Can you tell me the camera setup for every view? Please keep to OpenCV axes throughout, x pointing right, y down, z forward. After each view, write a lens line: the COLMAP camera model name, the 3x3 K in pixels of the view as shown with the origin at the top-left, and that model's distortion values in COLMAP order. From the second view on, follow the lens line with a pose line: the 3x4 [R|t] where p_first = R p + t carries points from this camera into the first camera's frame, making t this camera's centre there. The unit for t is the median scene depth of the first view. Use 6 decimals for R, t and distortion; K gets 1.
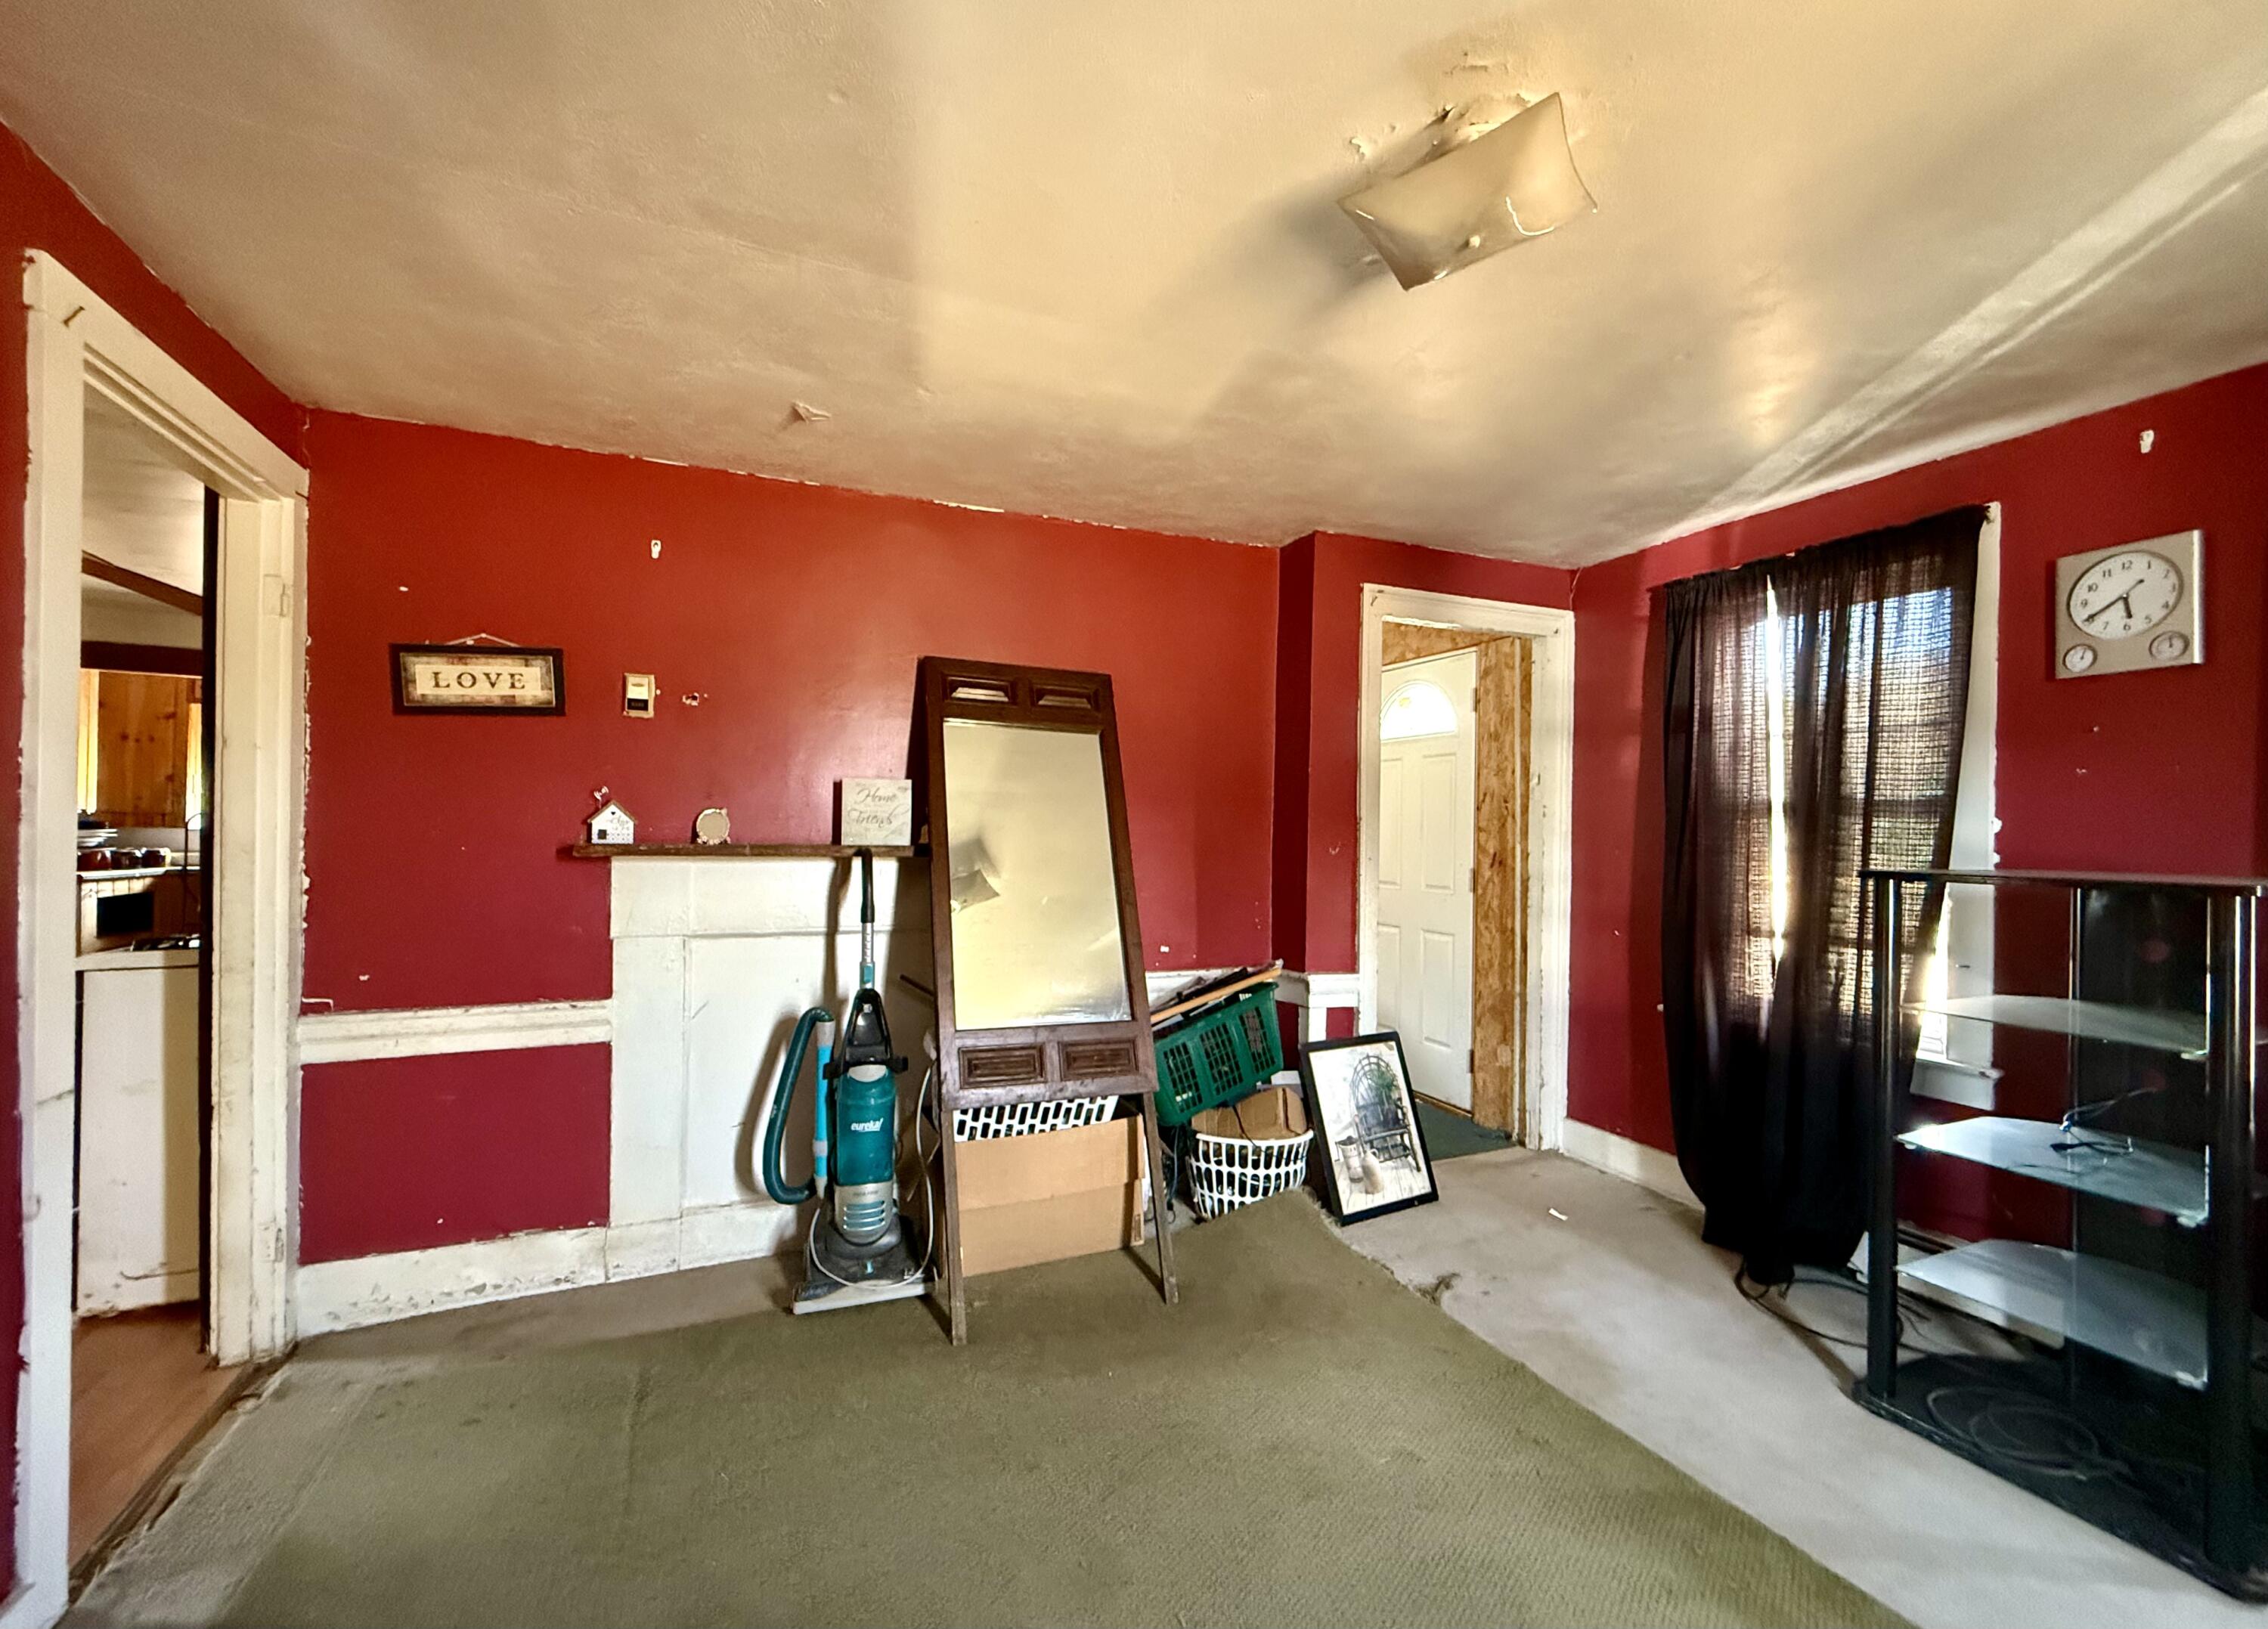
lens RADIAL K [[943.3, 0, 1153.0], [0, 943.3, 822.7], [0, 0, 1]] dist [0.000365, 0.000752]
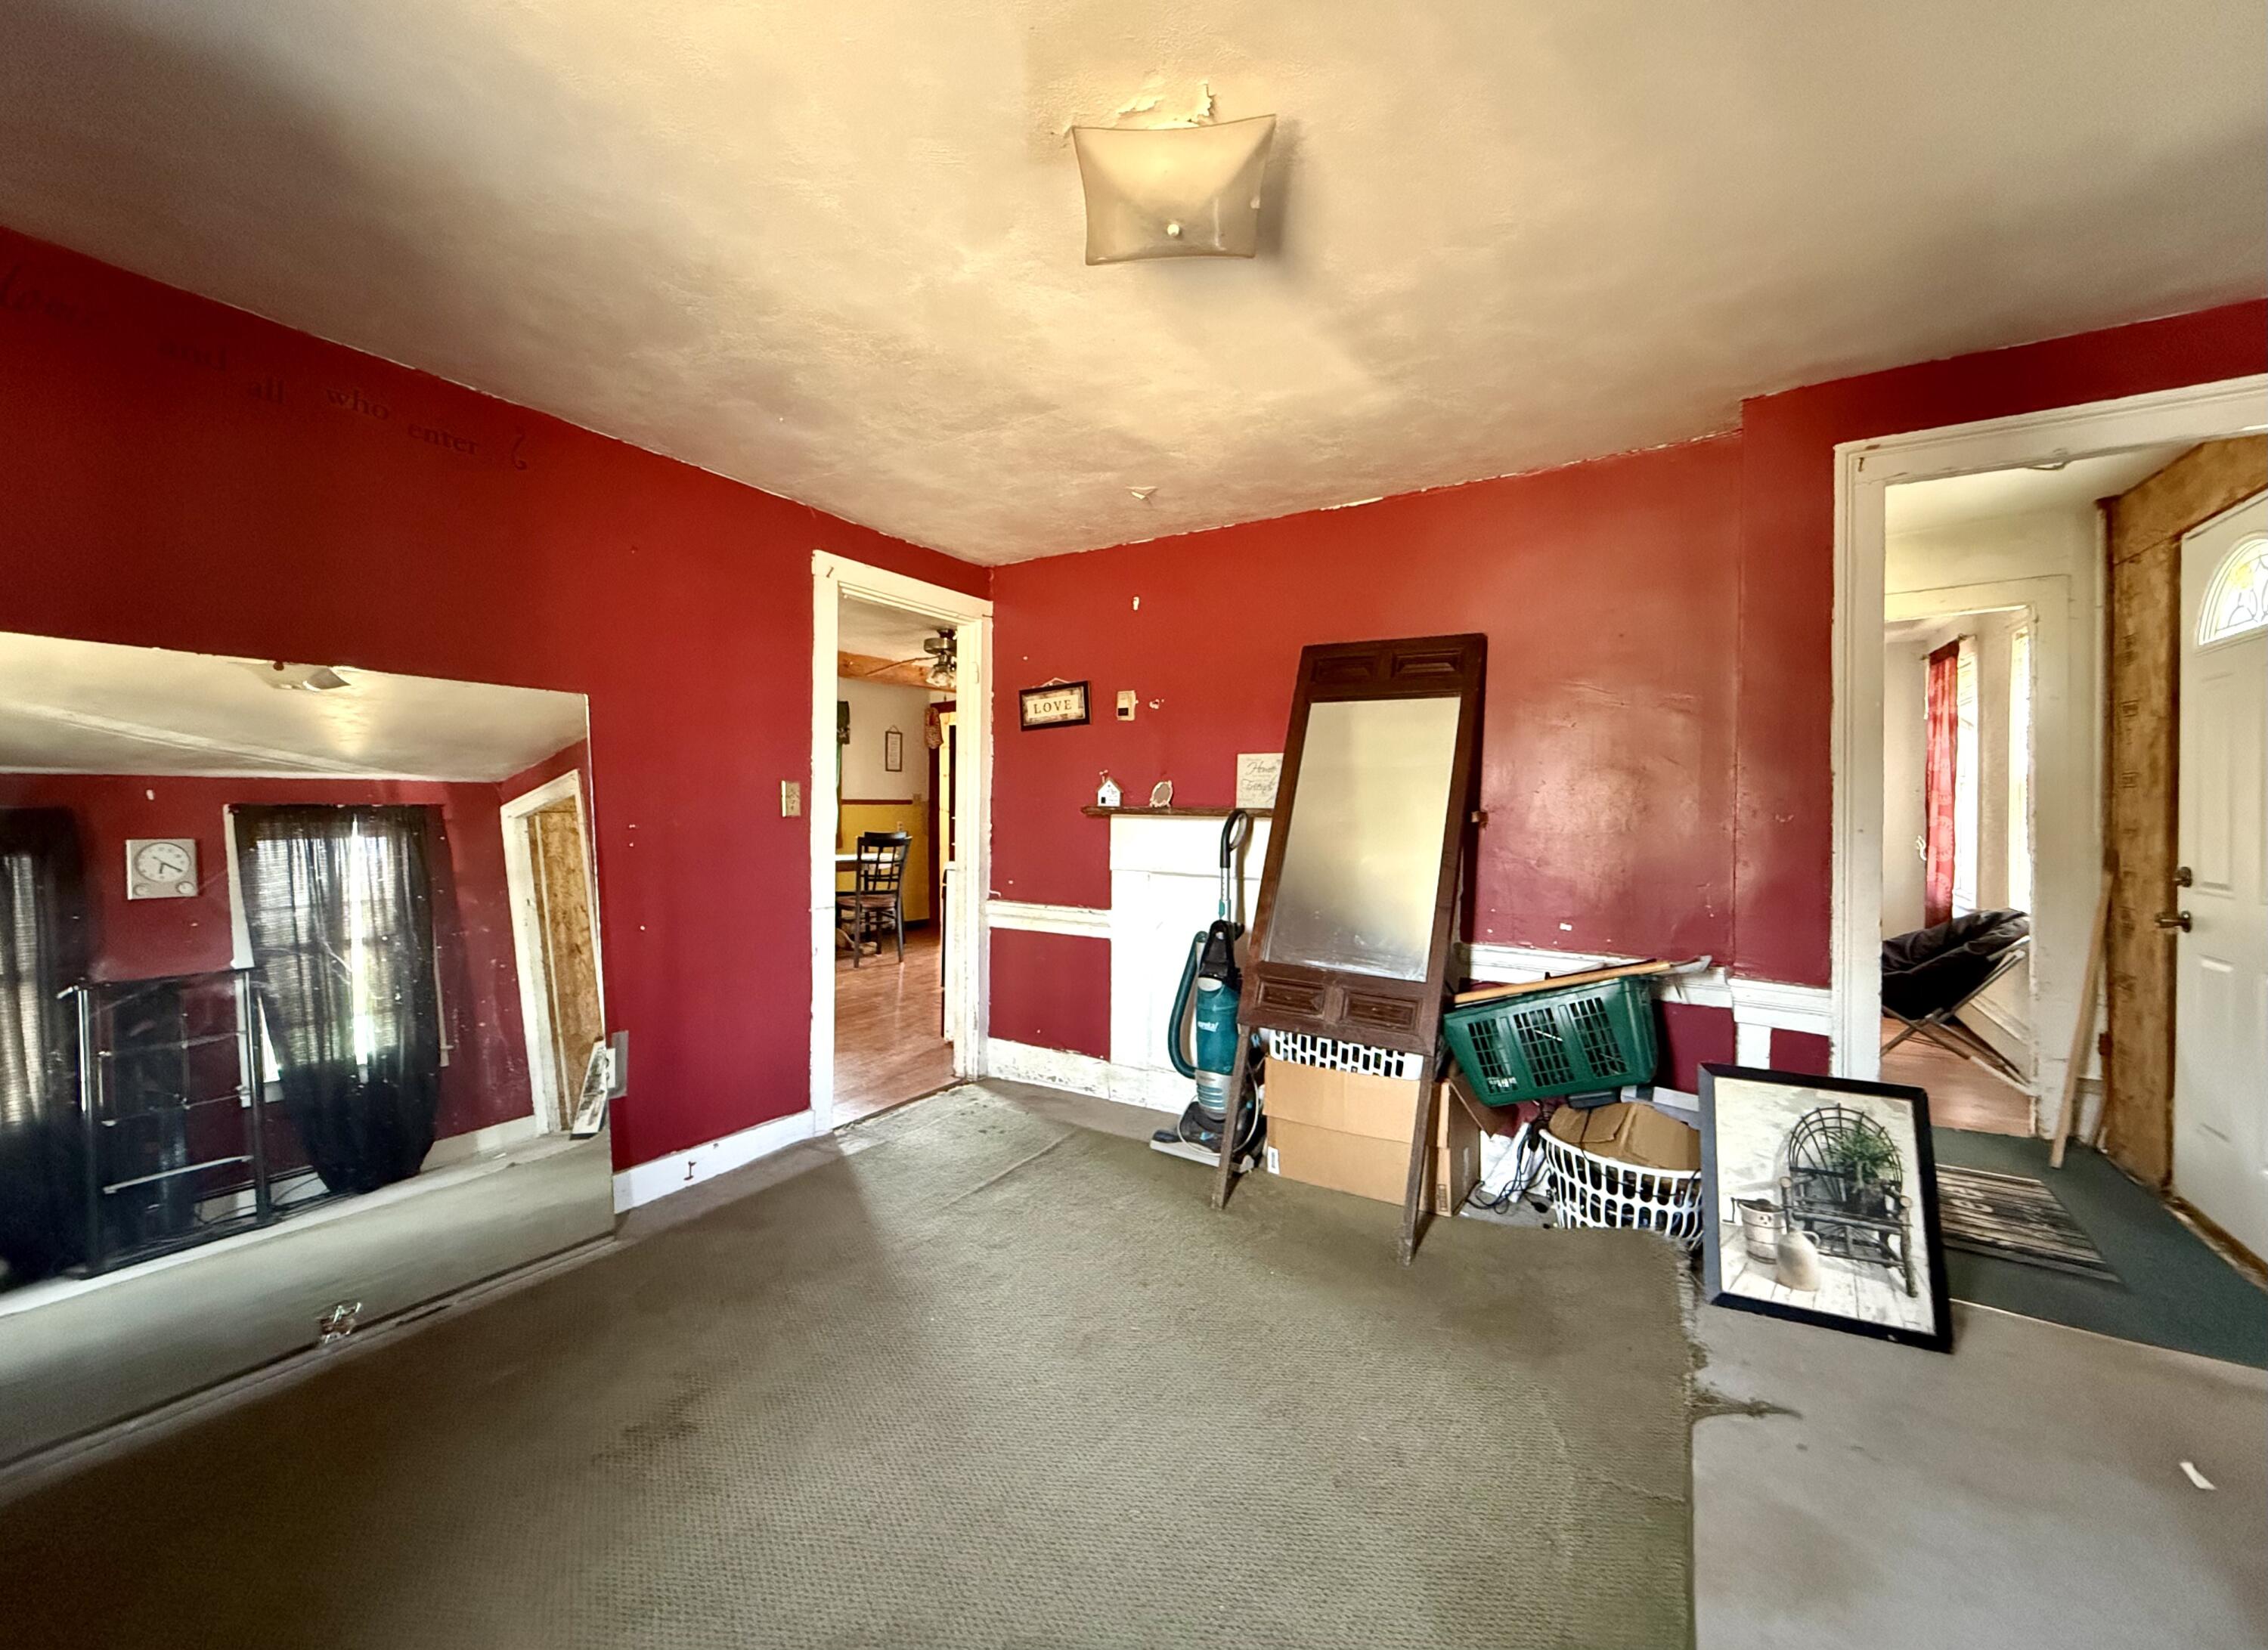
lens RADIAL K [[942.6, 0, 1128.8], [0, 942.6, 801.3], [0, 0, 1]] dist [0.001832, 0.000516]
pose [[0.541397, -0.010886, -0.840697, 0.687653], [0.002127, 0.999931, -0.011579, 0.030895], [0.840765, 0.004481, 0.541382, 0.210132]]
